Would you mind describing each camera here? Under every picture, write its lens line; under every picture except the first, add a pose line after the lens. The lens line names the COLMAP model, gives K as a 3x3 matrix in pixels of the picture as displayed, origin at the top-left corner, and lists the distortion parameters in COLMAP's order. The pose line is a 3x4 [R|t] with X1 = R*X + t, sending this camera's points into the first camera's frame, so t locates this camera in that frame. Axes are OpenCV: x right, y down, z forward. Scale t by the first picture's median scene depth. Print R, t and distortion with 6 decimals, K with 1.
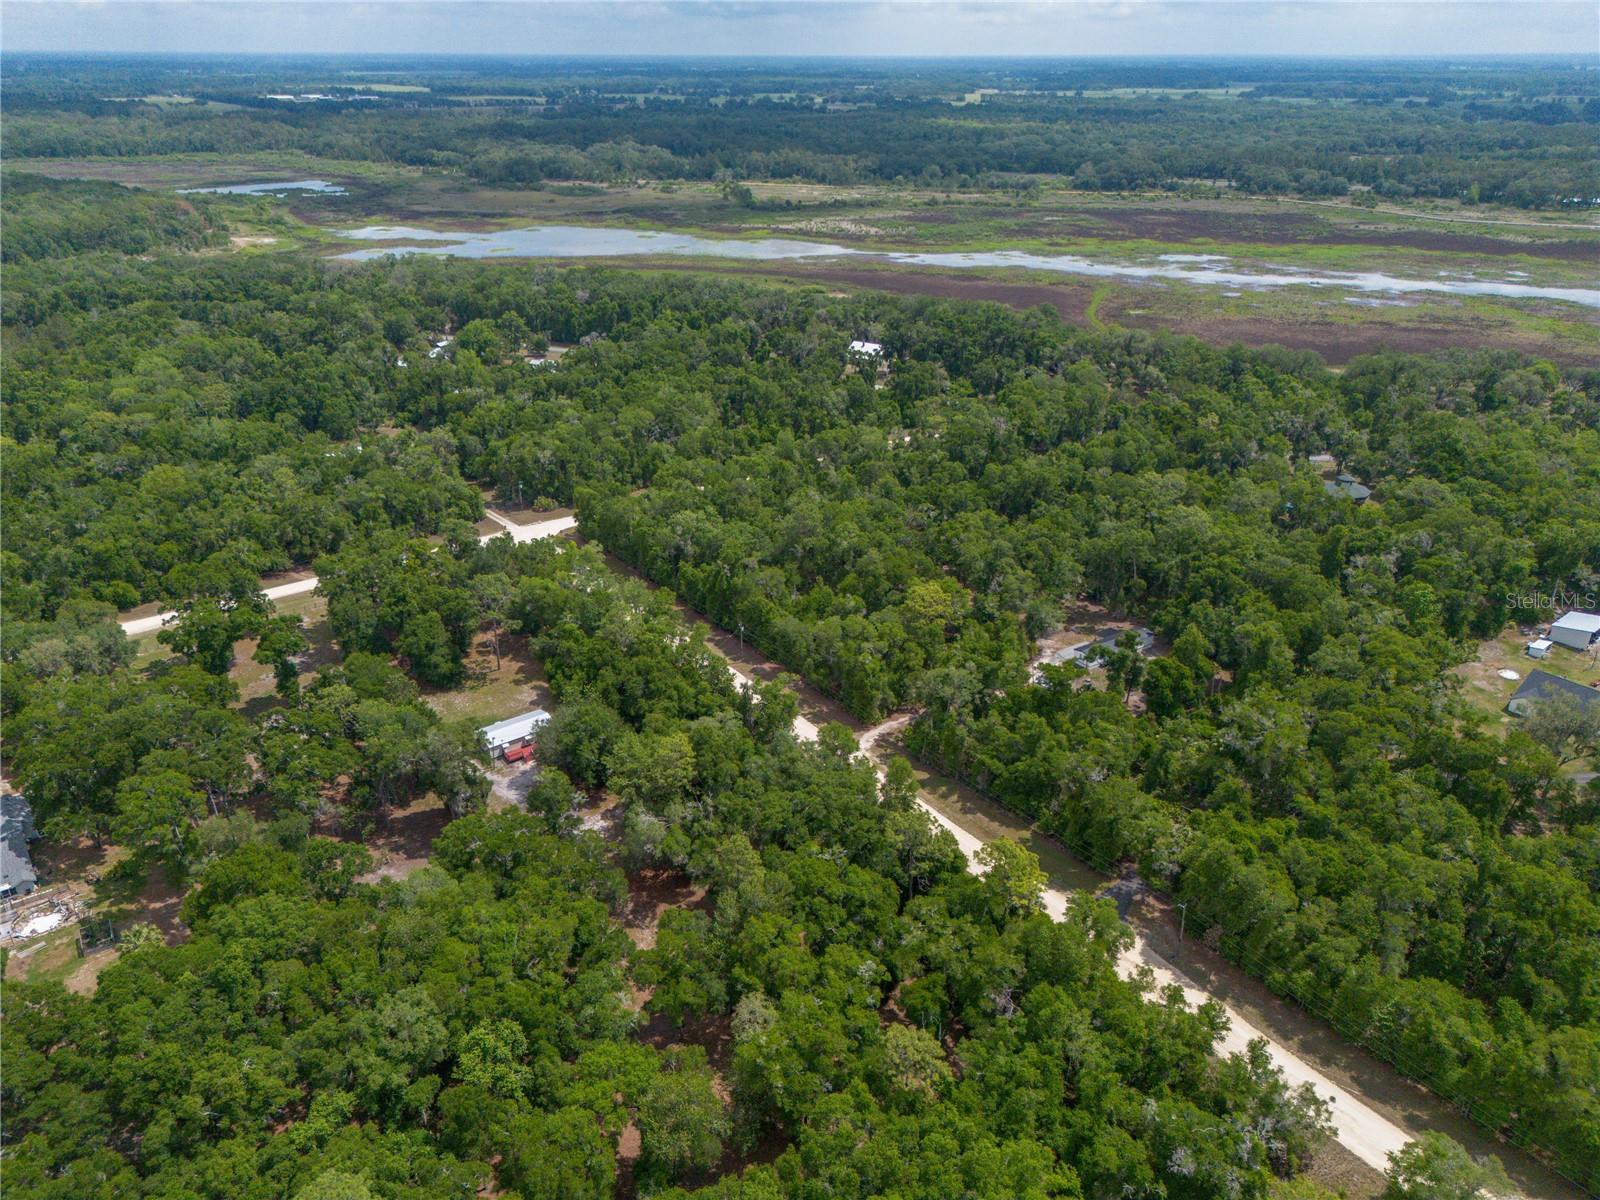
lens RADIAL K [[1143.6, 0, 800.0], [0, 1143.6, 600.0], [0, 0, 1]] dist [0.053462, -0.048040]
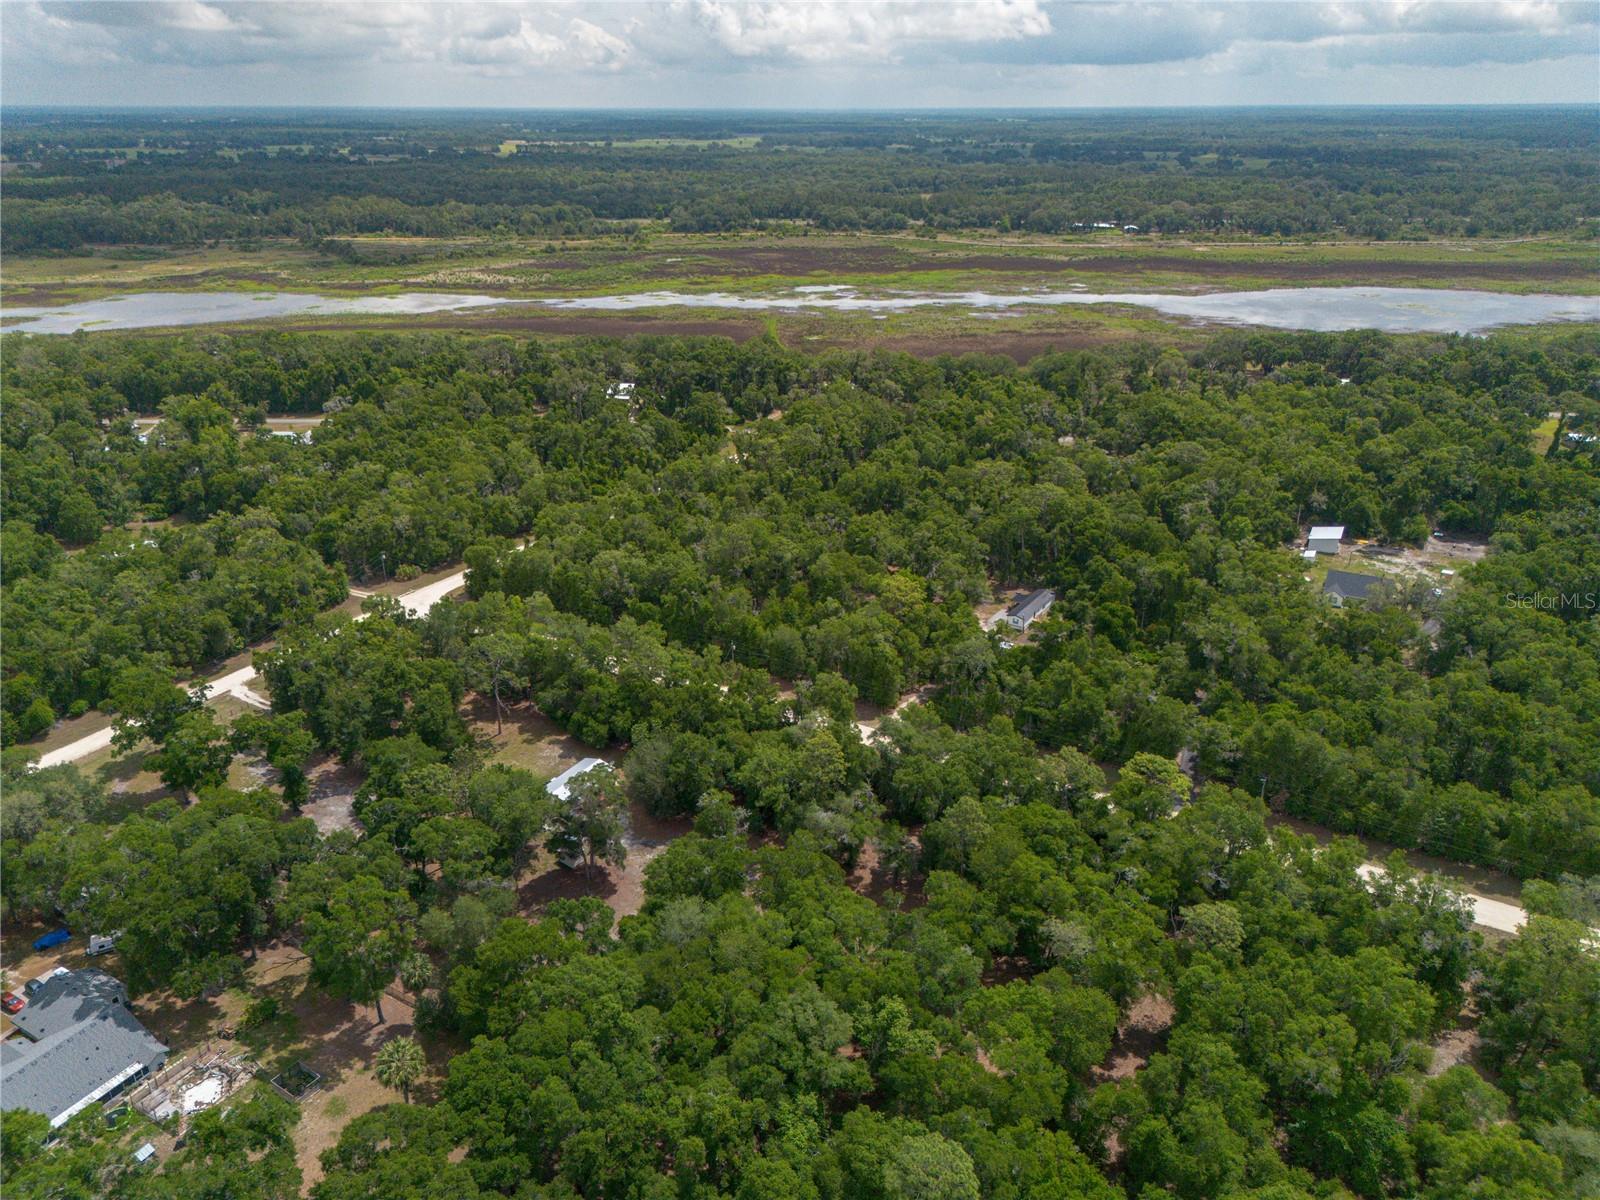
lens RADIAL K [[1143.6, 0, 800.0], [0, 1143.6, 600.0], [0, 0, 1]] dist [0.053462, -0.048040]
pose [[0.919057, -0.158024, 0.361057, -0.121999], [0.171387, 0.985191, -0.005070, -0.000654], [-0.354909, 0.066539, 0.932530, 0.002812]]
